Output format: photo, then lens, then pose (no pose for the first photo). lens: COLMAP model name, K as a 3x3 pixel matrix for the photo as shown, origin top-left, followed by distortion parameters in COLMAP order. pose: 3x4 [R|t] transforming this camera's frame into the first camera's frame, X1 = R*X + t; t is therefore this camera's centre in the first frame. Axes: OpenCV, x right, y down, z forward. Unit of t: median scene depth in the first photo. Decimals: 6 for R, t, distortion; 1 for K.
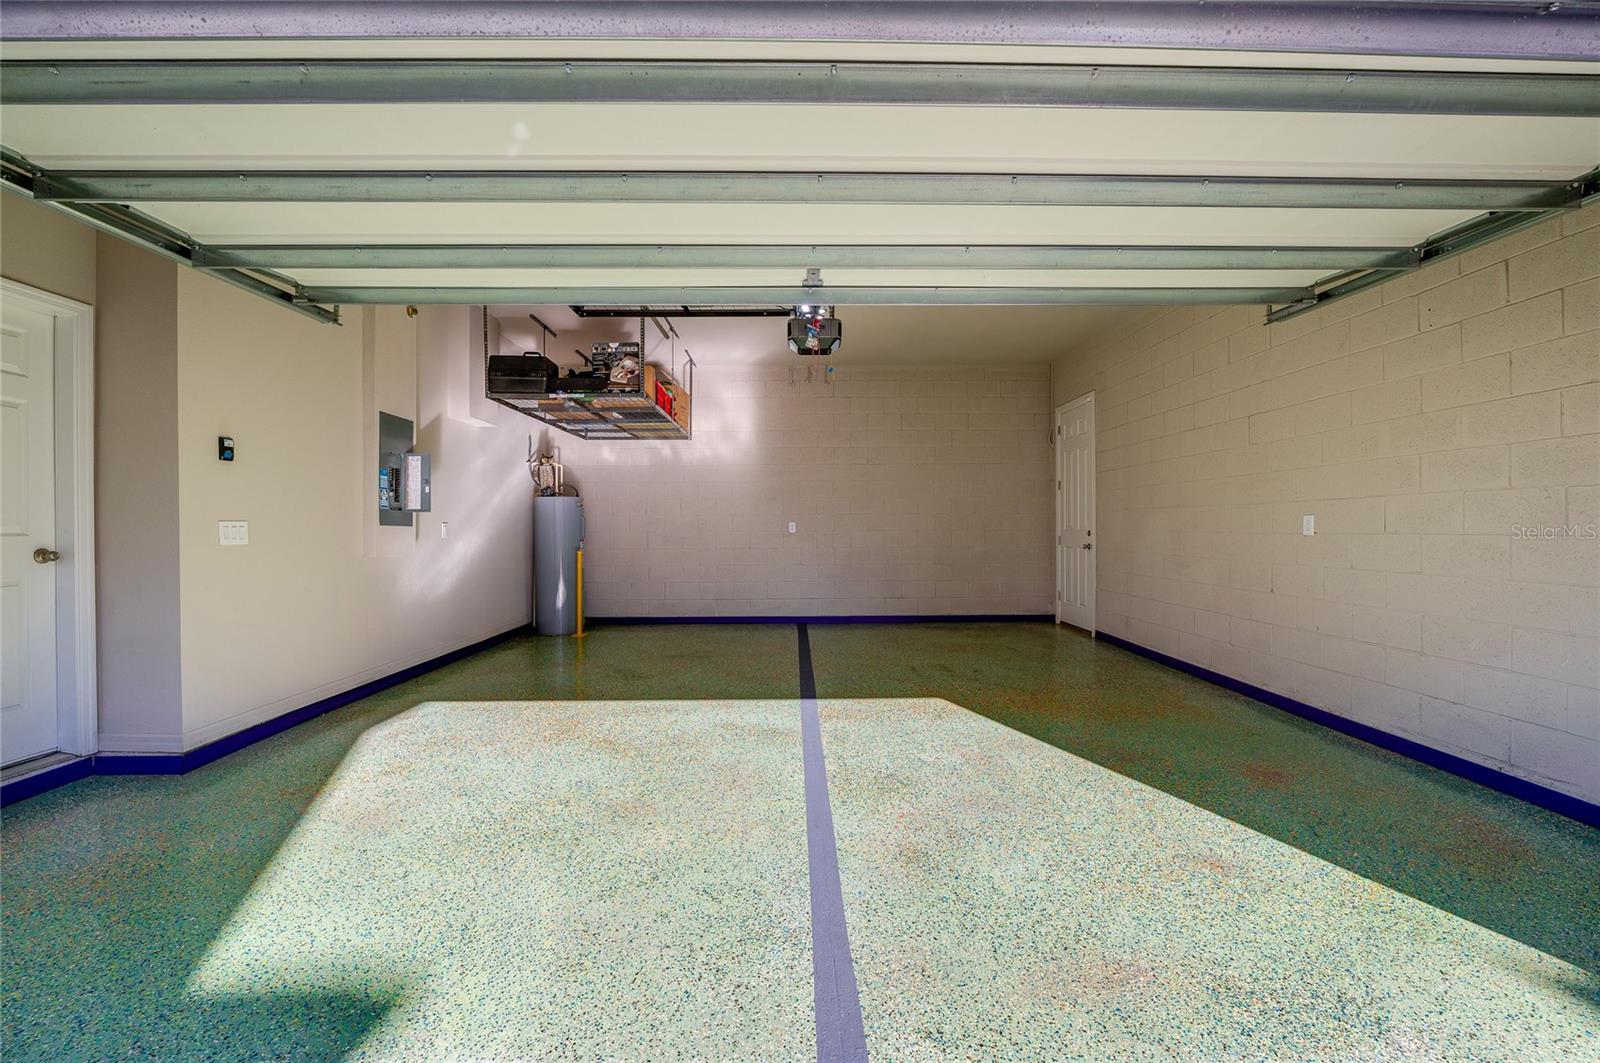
lens RADIAL K [[640.5, 0, 803.7], [0, 640.5, 527.6], [0, 0, 1]] dist [-0.018023, 0.001058]
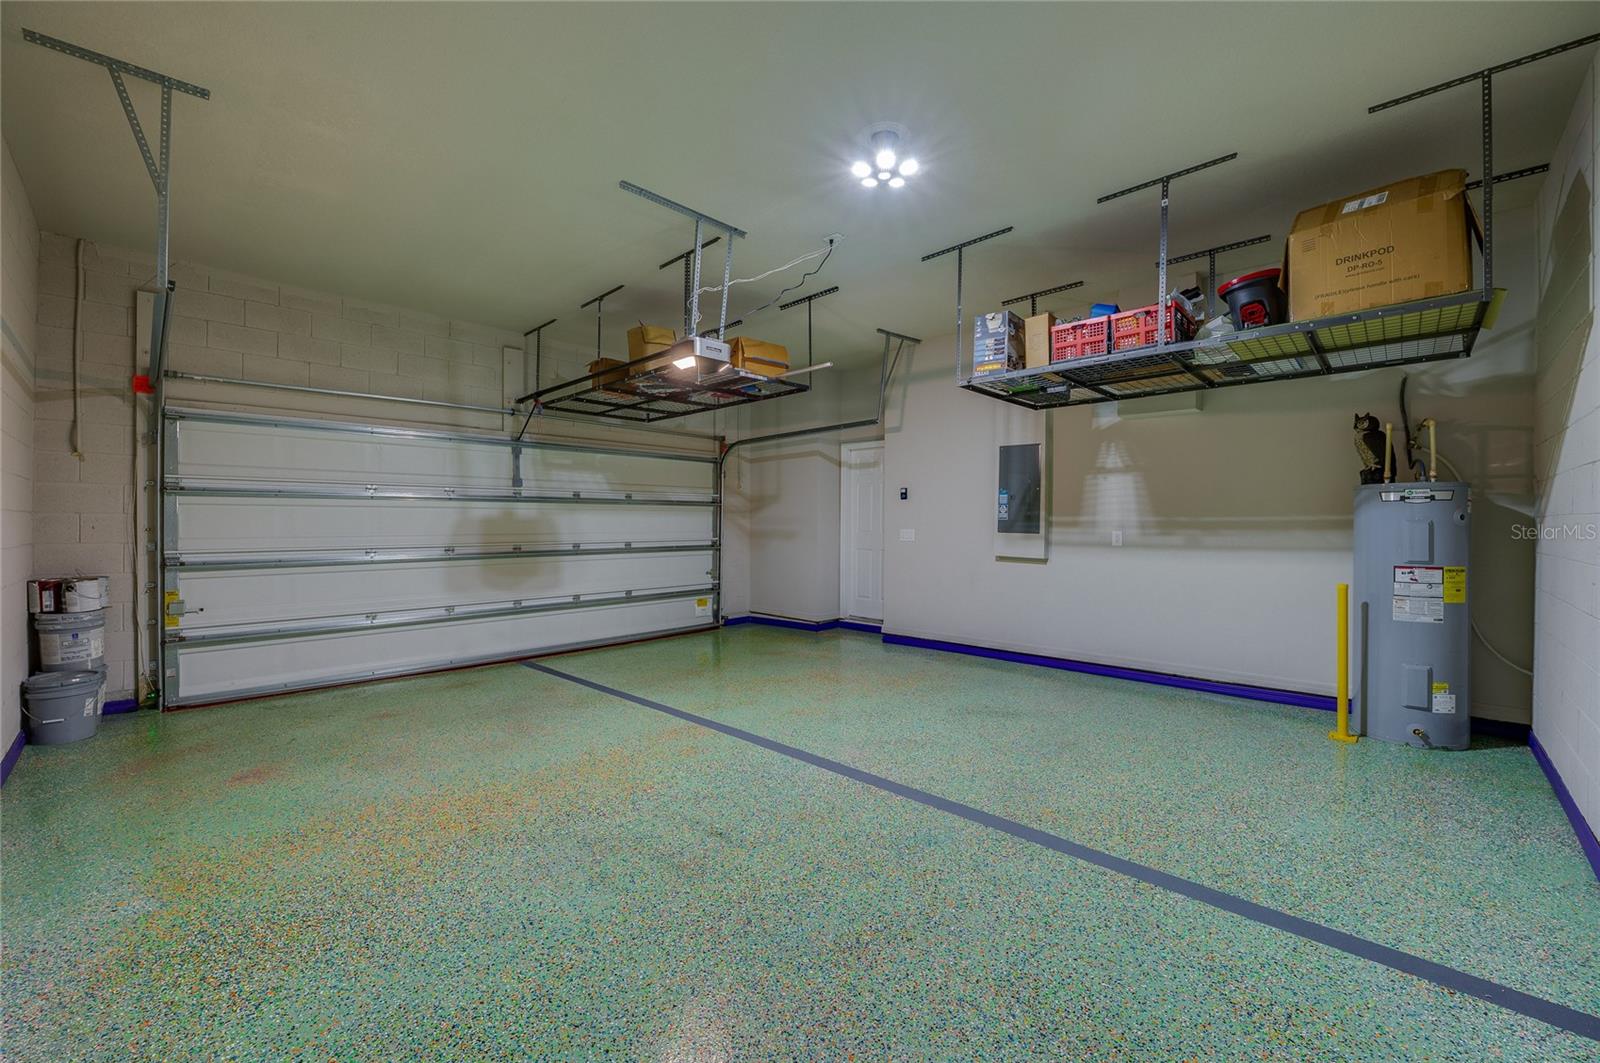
lens RADIAL K [[640.5, 0, 808.1], [0, 640.5, 526.9], [0, 0, 1]] dist [-0.018023, 0.001058]
pose [[-0.706987, 0.006536, -0.707196, 0.684657], [0.000968, 0.999965, 0.008274, -0.031941], [0.707226, 0.005165, -0.706969, 2.020103]]
